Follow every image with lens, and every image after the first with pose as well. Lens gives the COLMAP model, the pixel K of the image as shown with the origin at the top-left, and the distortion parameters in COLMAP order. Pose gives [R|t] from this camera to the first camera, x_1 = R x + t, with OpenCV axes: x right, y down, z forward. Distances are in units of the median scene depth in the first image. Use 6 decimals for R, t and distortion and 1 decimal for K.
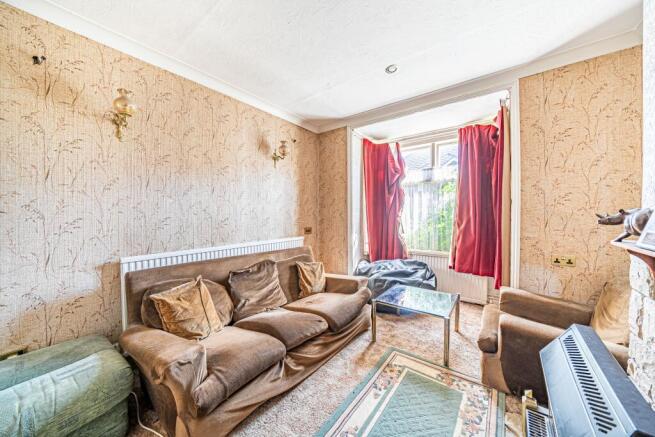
lens RADIAL K [[225.5, 0, 327.5], [0, 225.5, 218.5], [0, 0, 1]] dist [-0.036812, 0.004683]
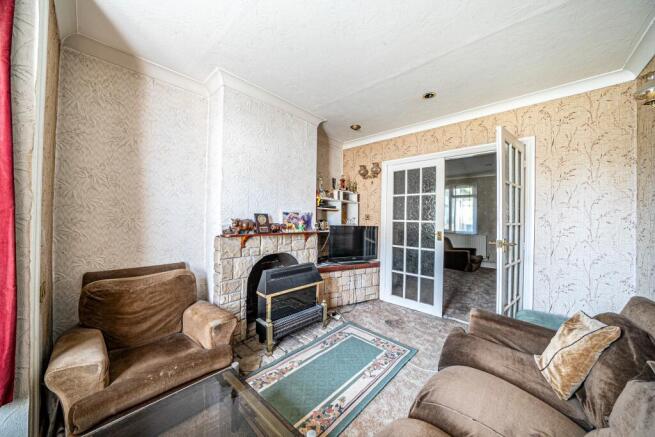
lens RADIAL K [[225.5, 0, 327.5], [0, 225.5, 218.5], [0, 0, 1]] dist [-0.036812, 0.004683]
pose [[-0.997205, -0.010855, 0.073922, 0.223719], [-0.009512, 0.999784, 0.018495, -0.052750], [-0.074107, 0.017740, -0.997092, 2.004208]]
